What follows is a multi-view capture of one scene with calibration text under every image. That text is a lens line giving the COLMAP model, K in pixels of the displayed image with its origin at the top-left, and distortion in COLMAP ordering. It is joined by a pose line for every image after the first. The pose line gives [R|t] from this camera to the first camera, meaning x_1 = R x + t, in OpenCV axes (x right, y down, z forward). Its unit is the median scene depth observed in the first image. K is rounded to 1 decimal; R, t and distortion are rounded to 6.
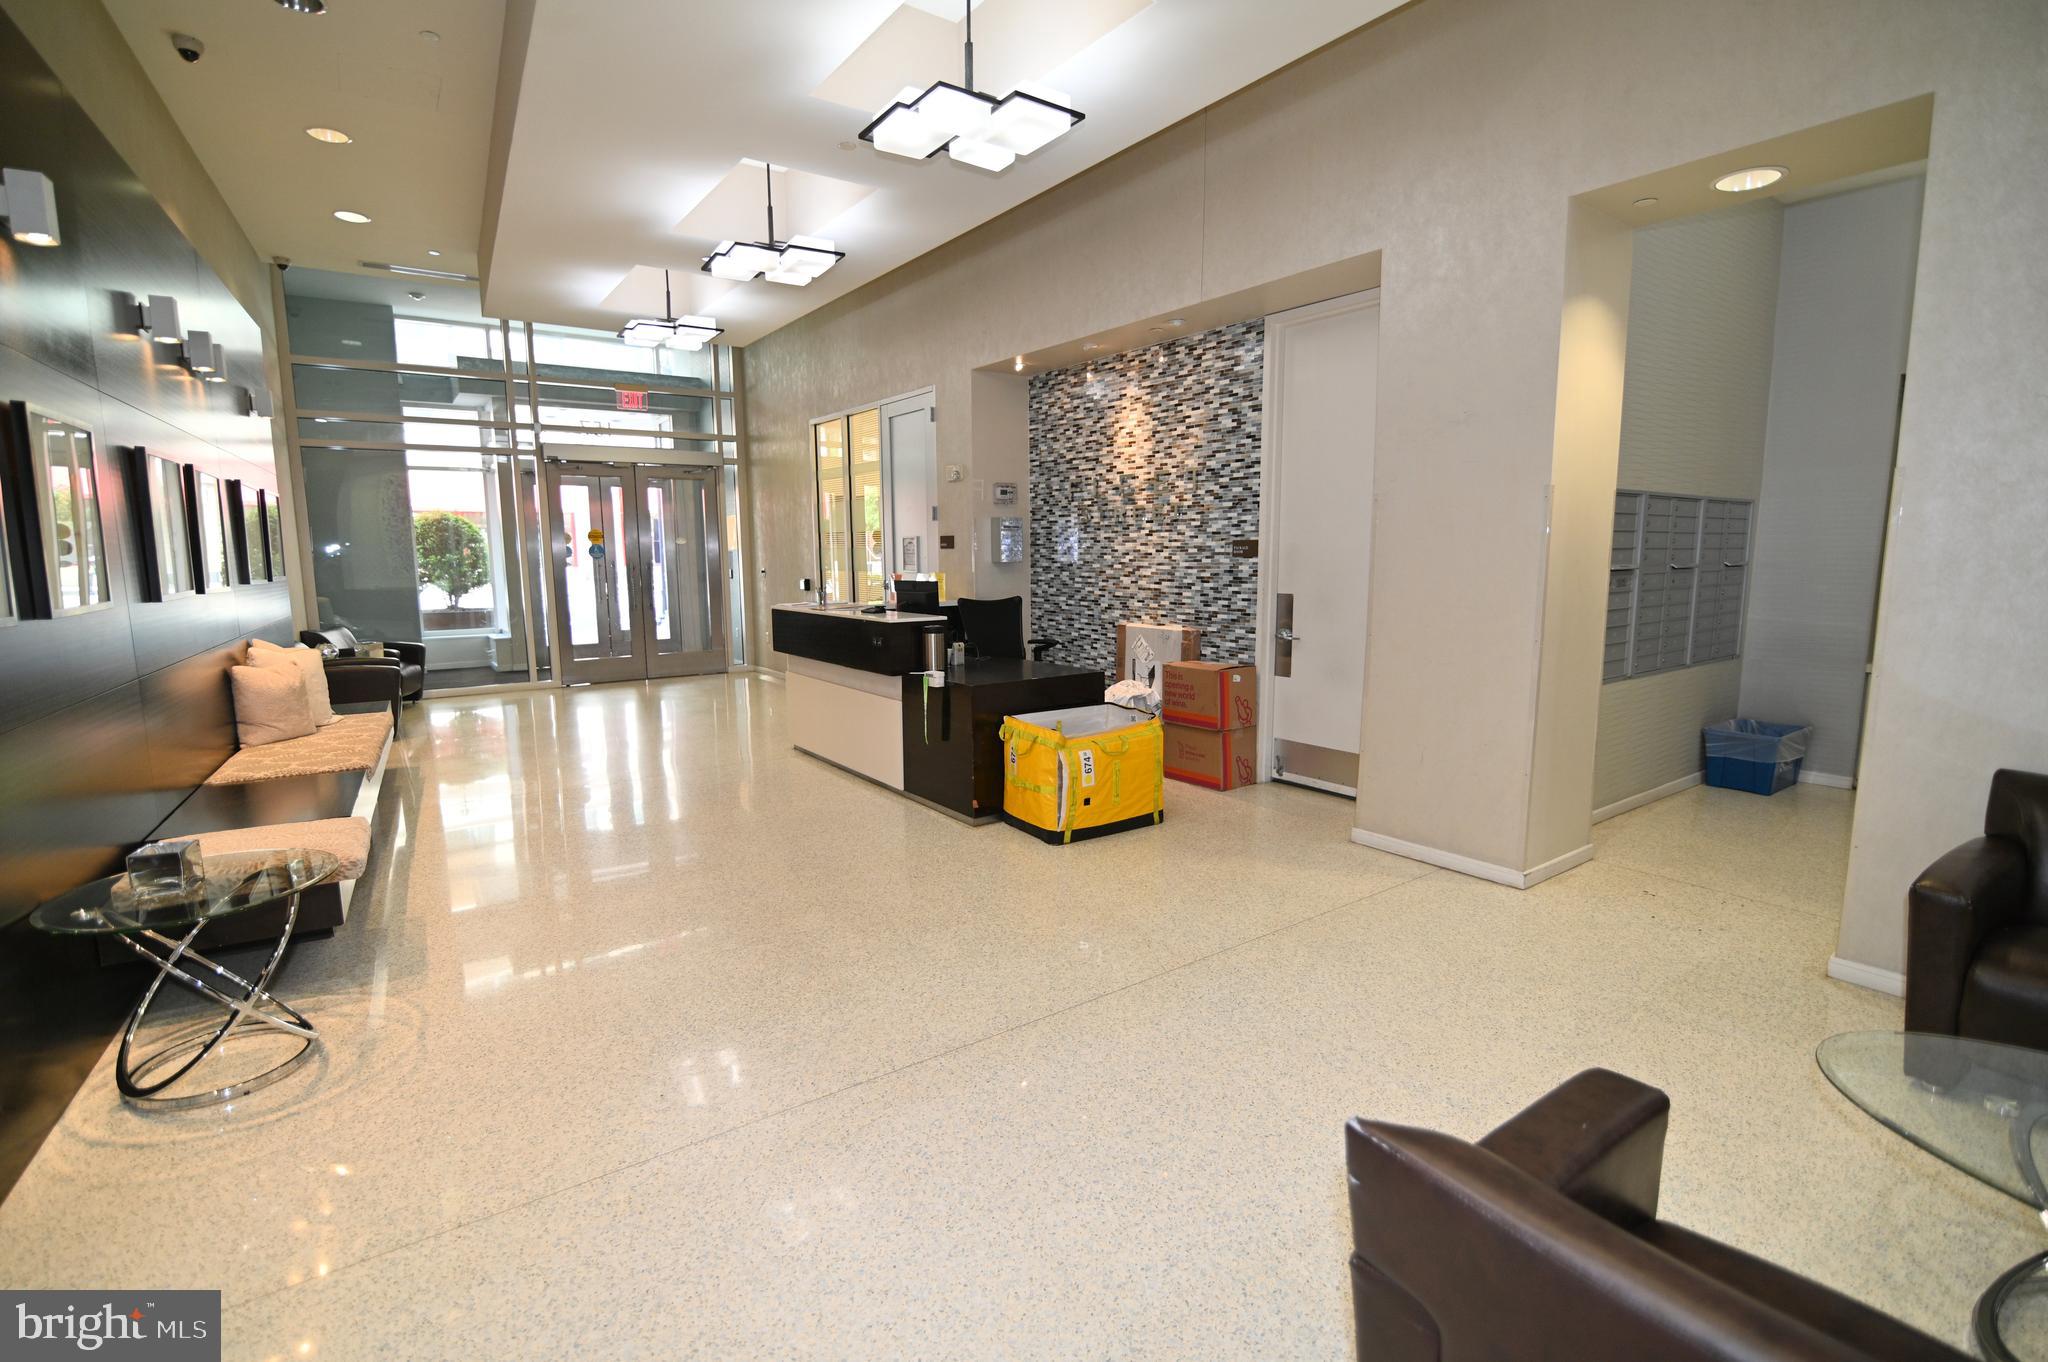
lens RADIAL K [[937.9, 0, 1027.3], [0, 937.9, 682.4], [0, 0, 1]] dist [-0.022277, 0.001795]
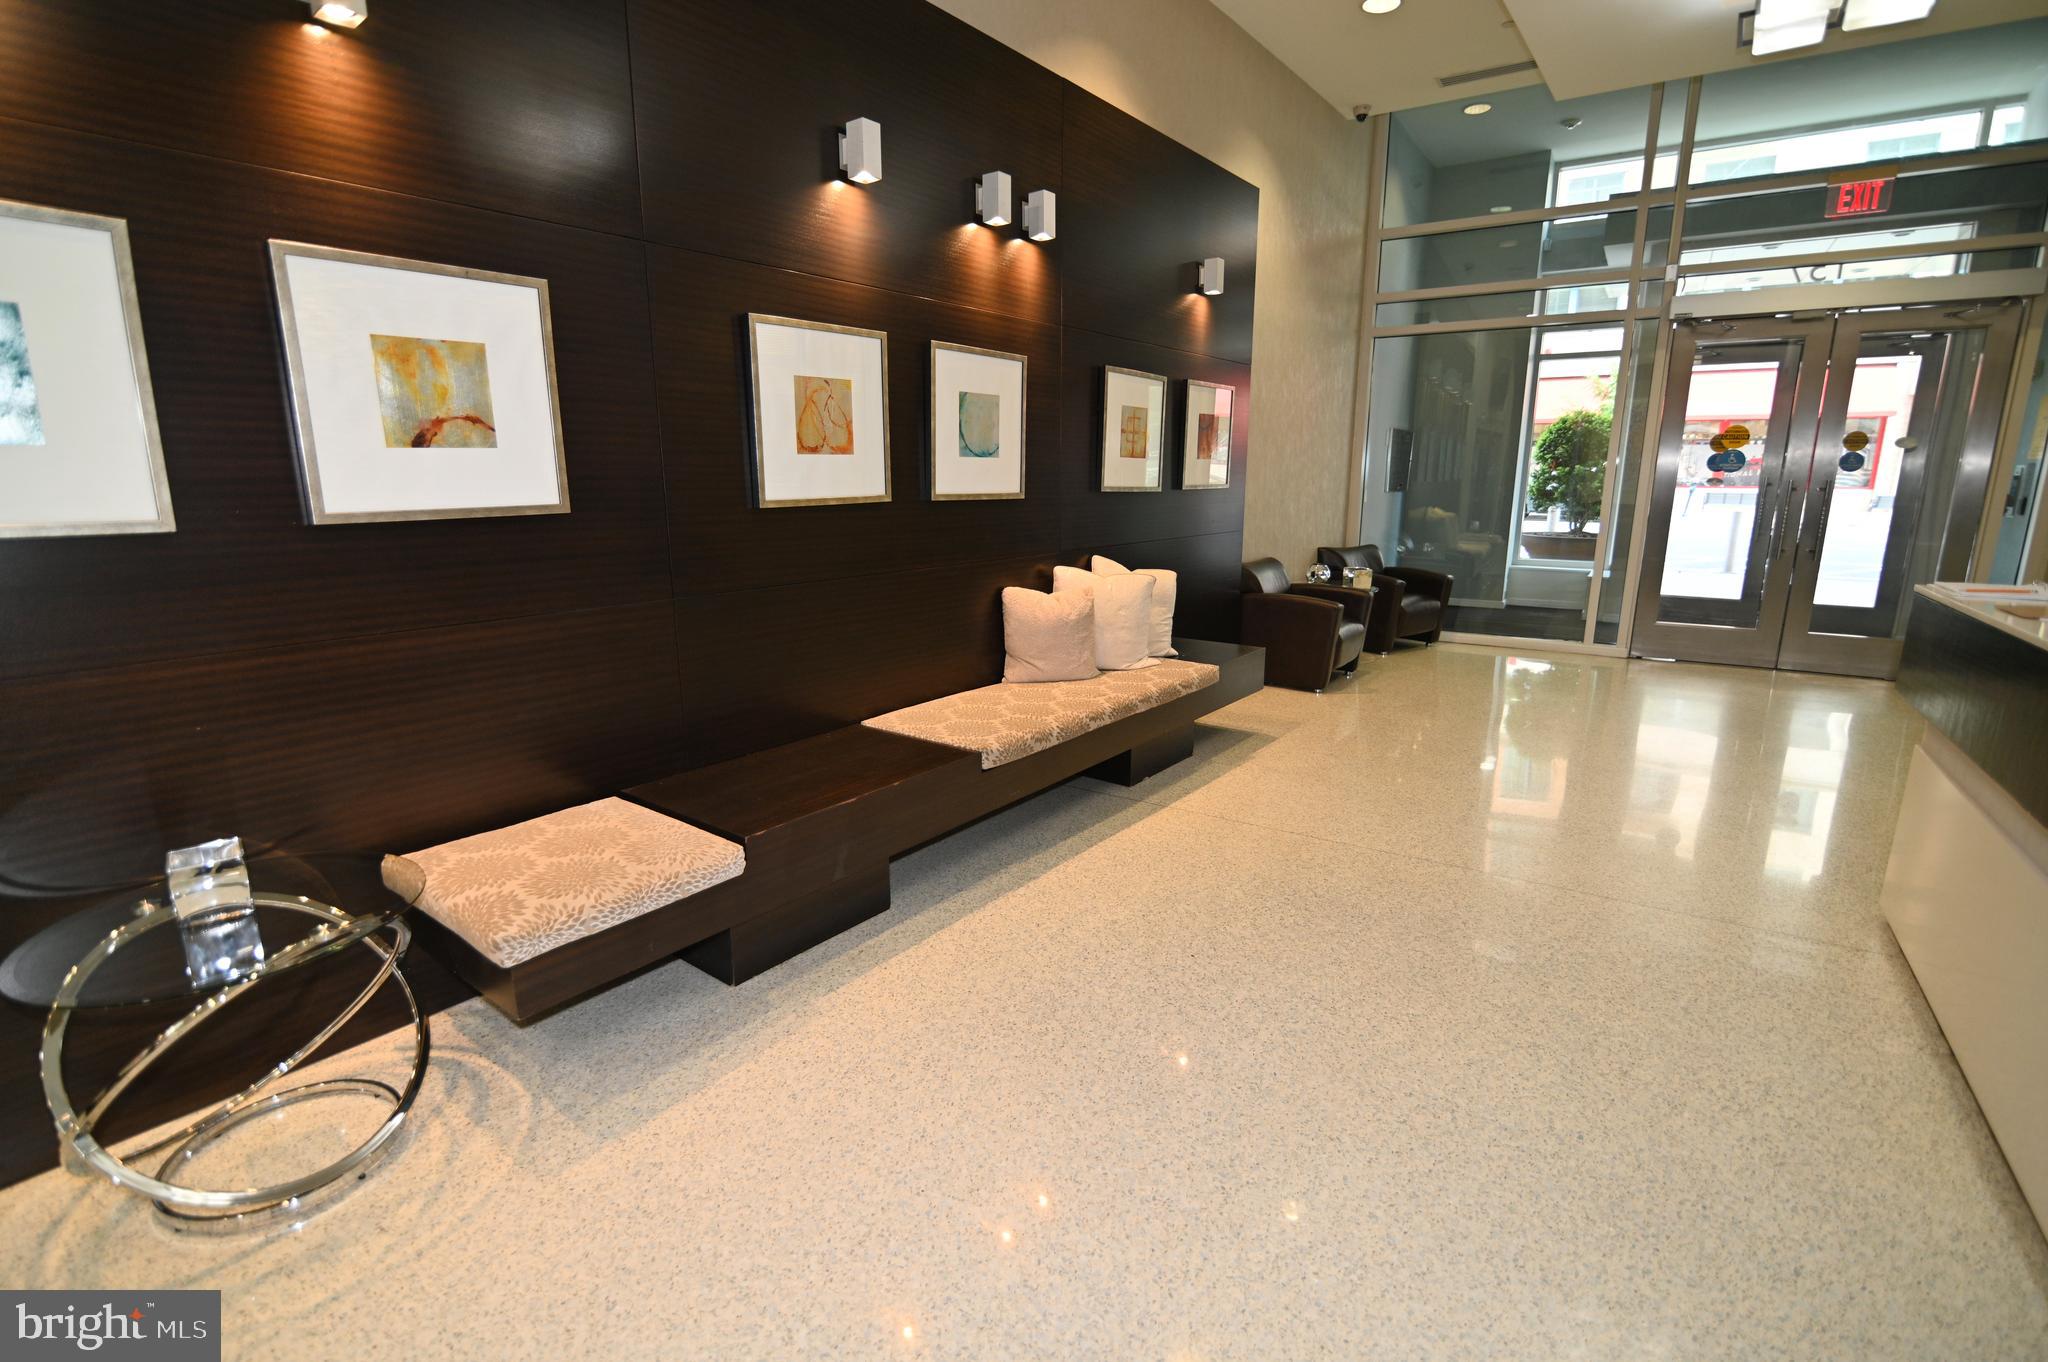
lens RADIAL K [[937.9, 0, 1026.5], [0, 937.9, 680.3], [0, 0, 1]] dist [-0.022277, 0.001795]
pose [[0.351662, 0.212025, -0.911800, -0.019876], [-0.133381, 0.975424, 0.175377, -0.040626], [0.926576, 0.059943, 0.371299, 0.323470]]
